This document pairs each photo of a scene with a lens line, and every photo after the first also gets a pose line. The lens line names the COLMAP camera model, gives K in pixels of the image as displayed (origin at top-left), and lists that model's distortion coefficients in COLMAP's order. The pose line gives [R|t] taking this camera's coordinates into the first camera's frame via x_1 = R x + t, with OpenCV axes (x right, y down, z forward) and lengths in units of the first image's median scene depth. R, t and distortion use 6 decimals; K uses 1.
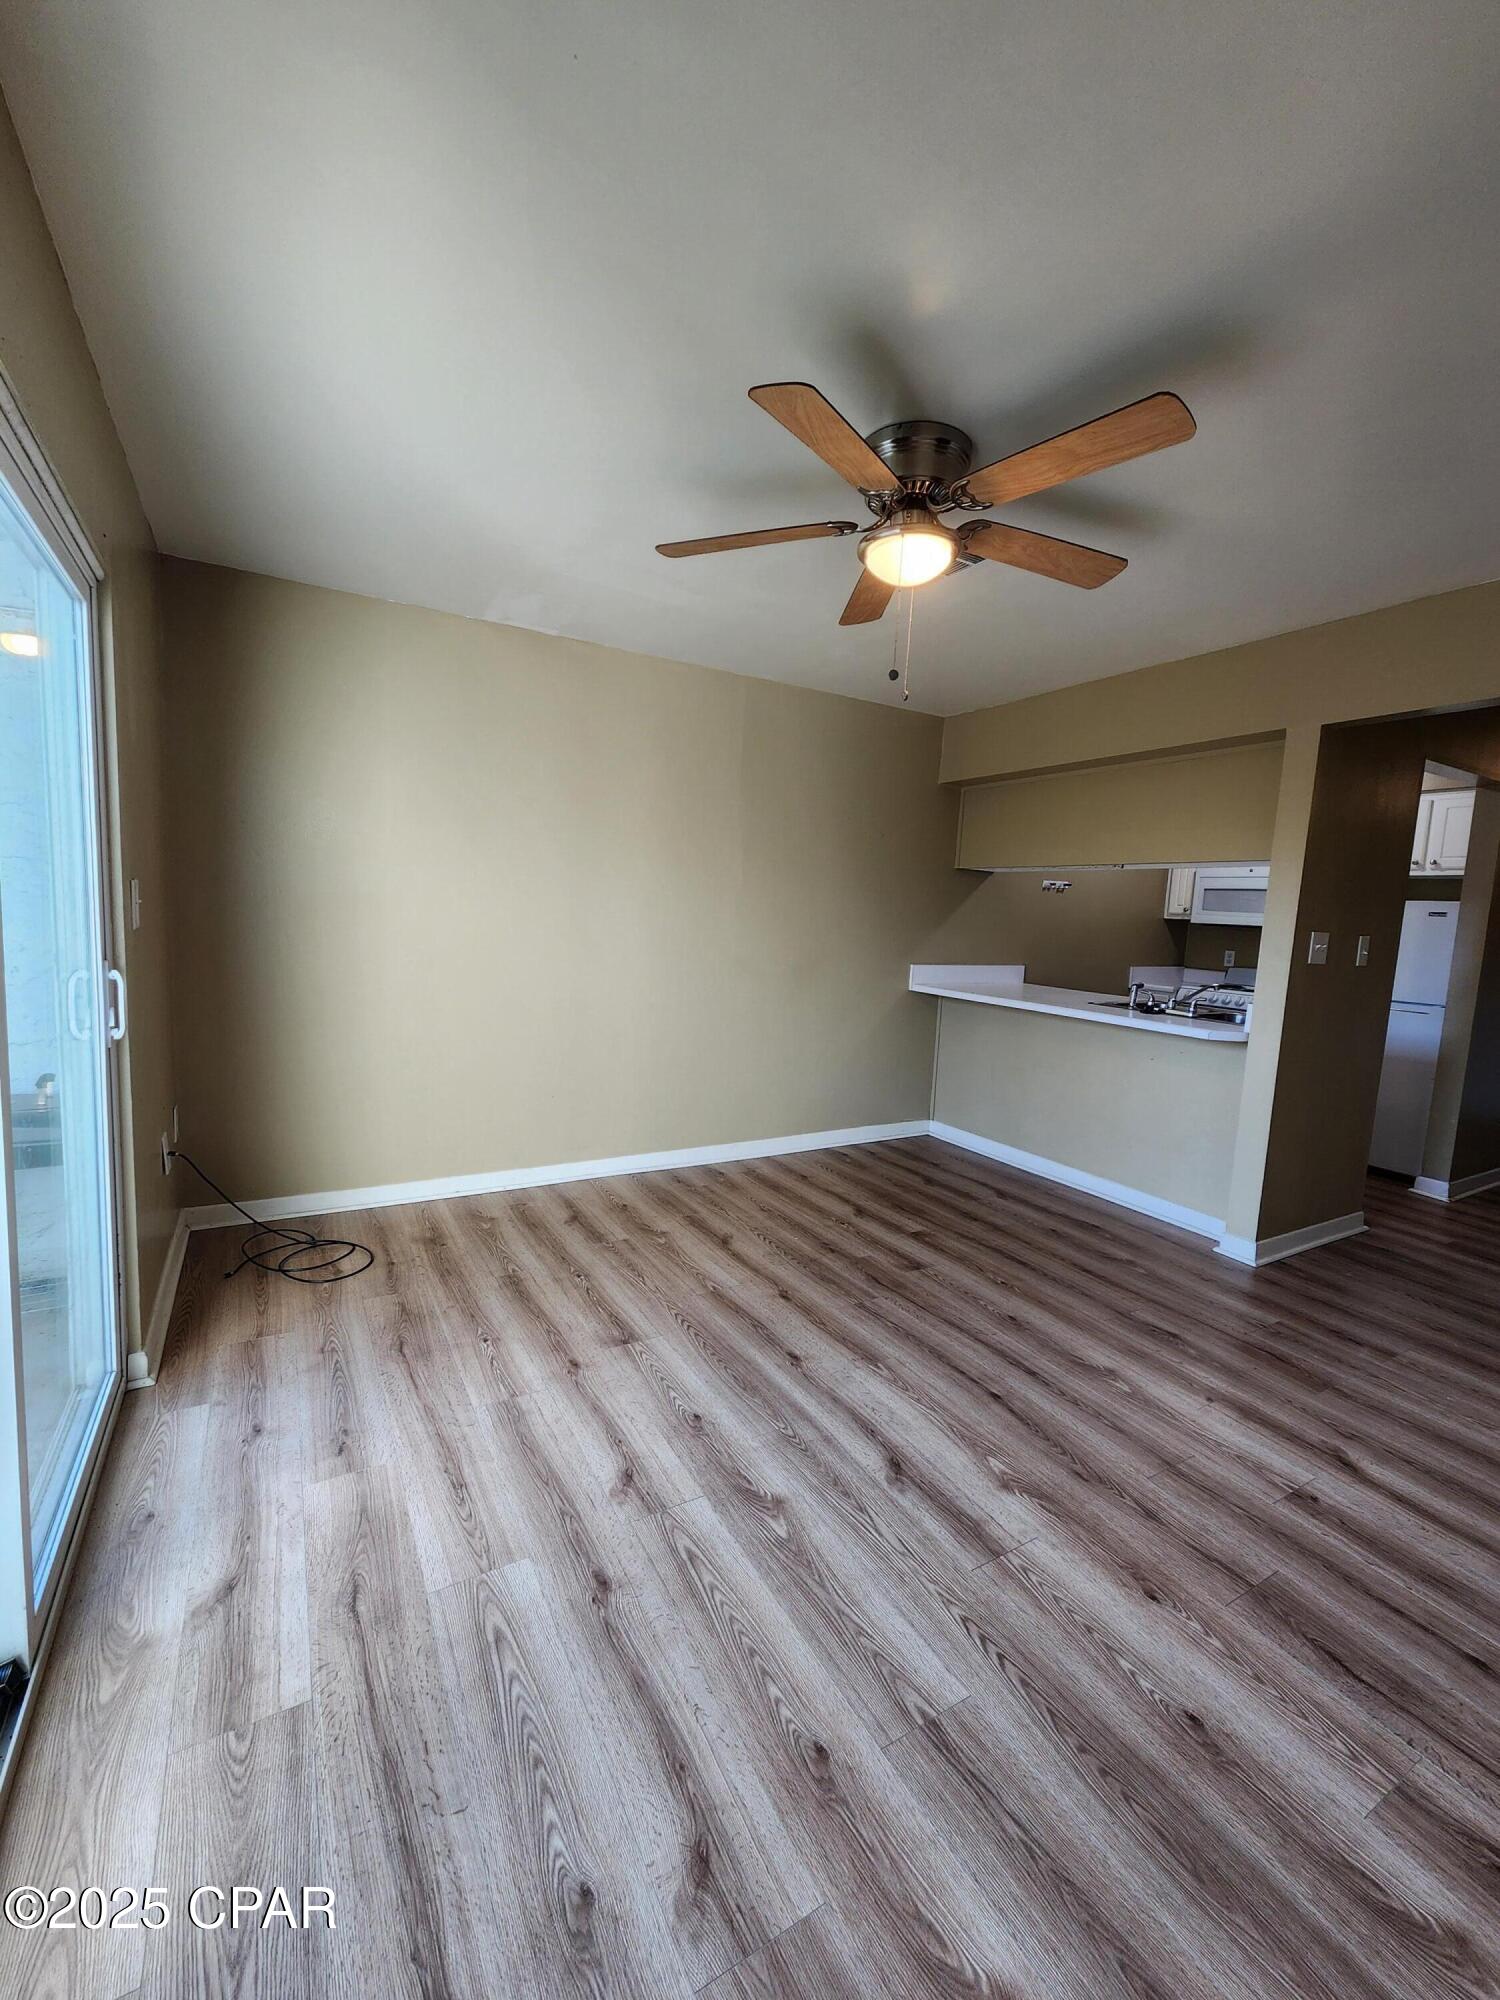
lens RADIAL K [[822.3, 0, 764.7], [0, 822.3, 1001.8], [0, 0, 1]] dist [0.003538, -0.002387]
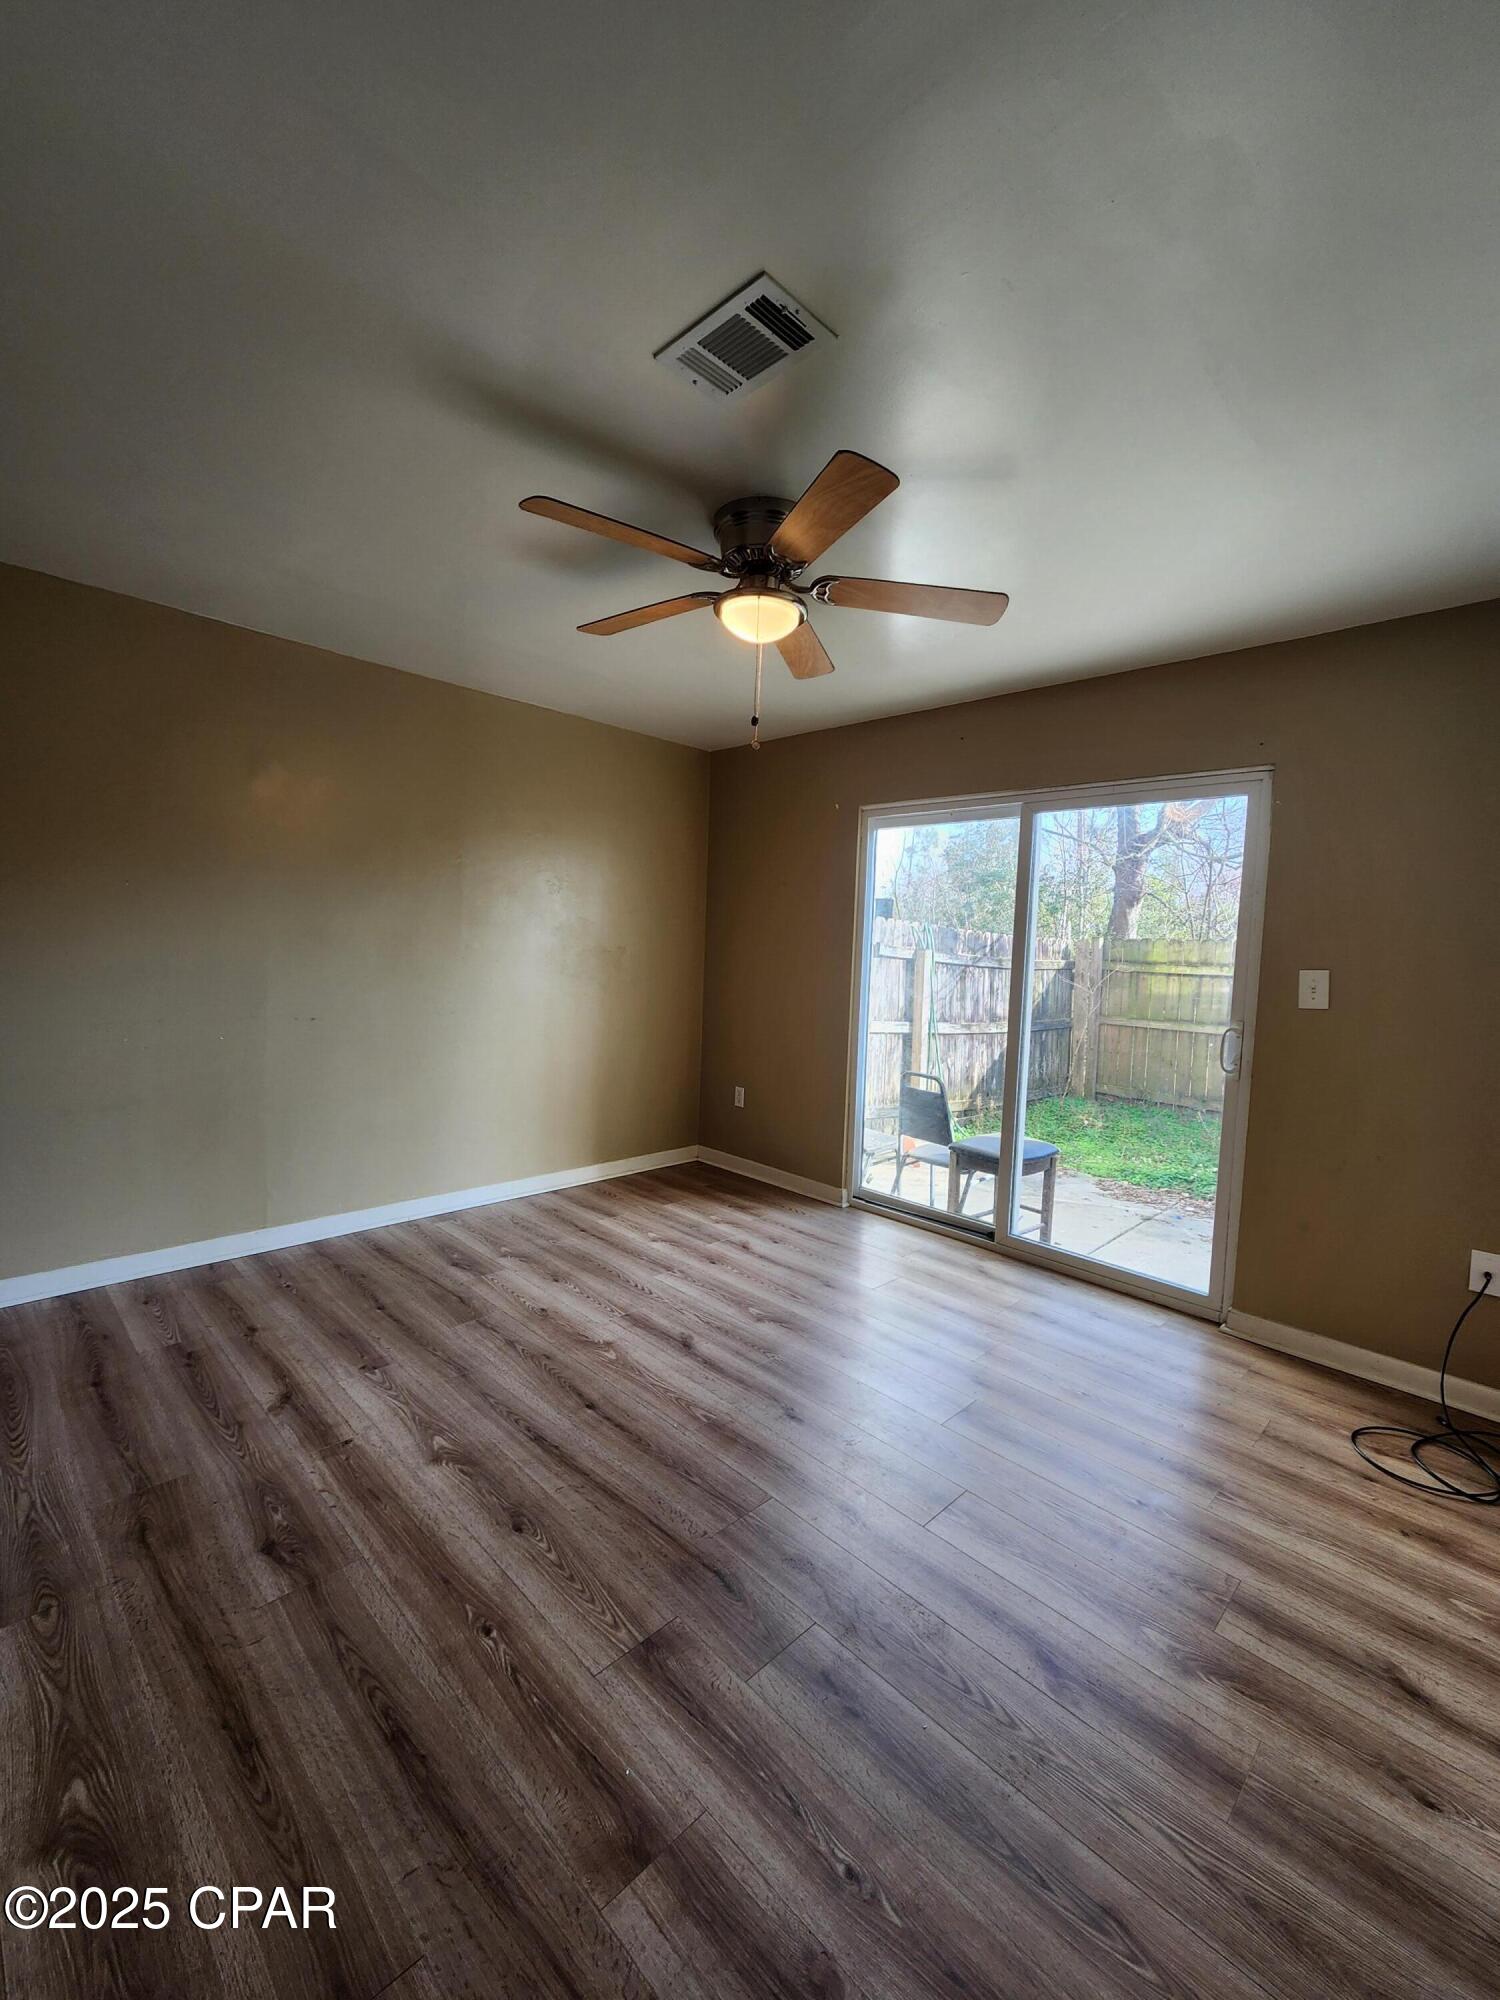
lens RADIAL K [[822.3, 0, 750.2], [0, 822.3, 995.0], [0, 0, 1]] dist [0.003538, -0.002387]
pose [[-0.966395, -0.072701, -0.246566, 0.373242], [-0.114475, 0.980528, 0.159561, -0.202023], [0.230165, 0.182424, -0.955900, 1.904536]]
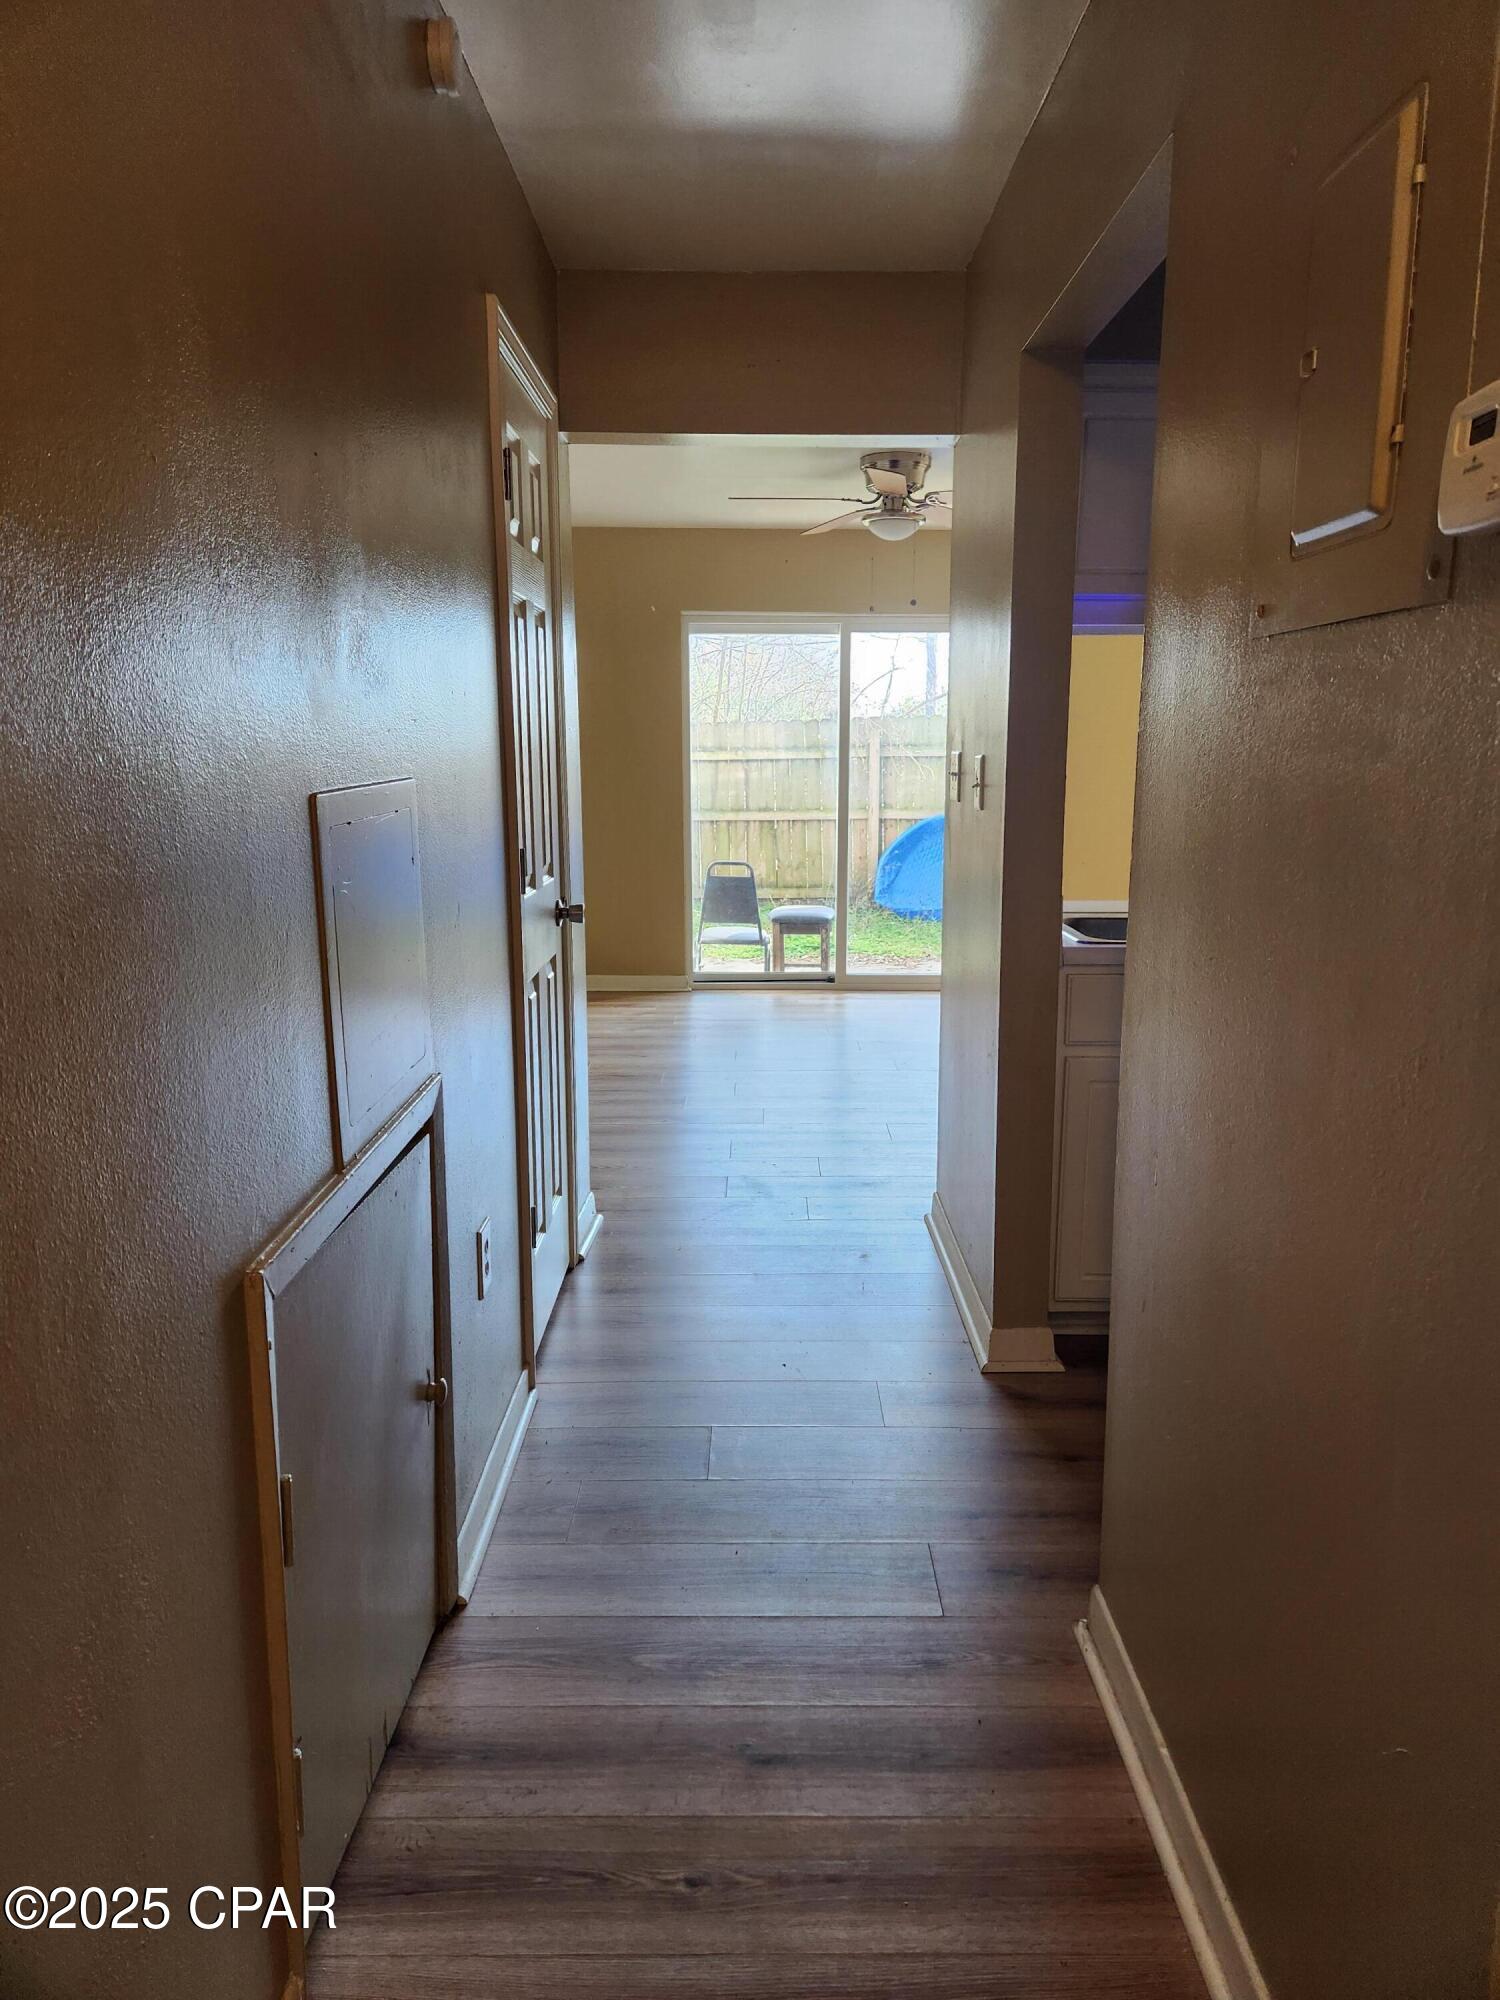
lens RADIAL K [[1338.2, 0, 751.7], [0, 1338.2, 998.1], [0, 0, 1]] dist [0.068013, -0.049937]
pose [[-0.512914, 0.113417, -0.850915, 2.369618], [-0.121982, 0.971546, 0.203024, -0.133811], [0.849729, 0.207930, -0.484485, 1.989780]]
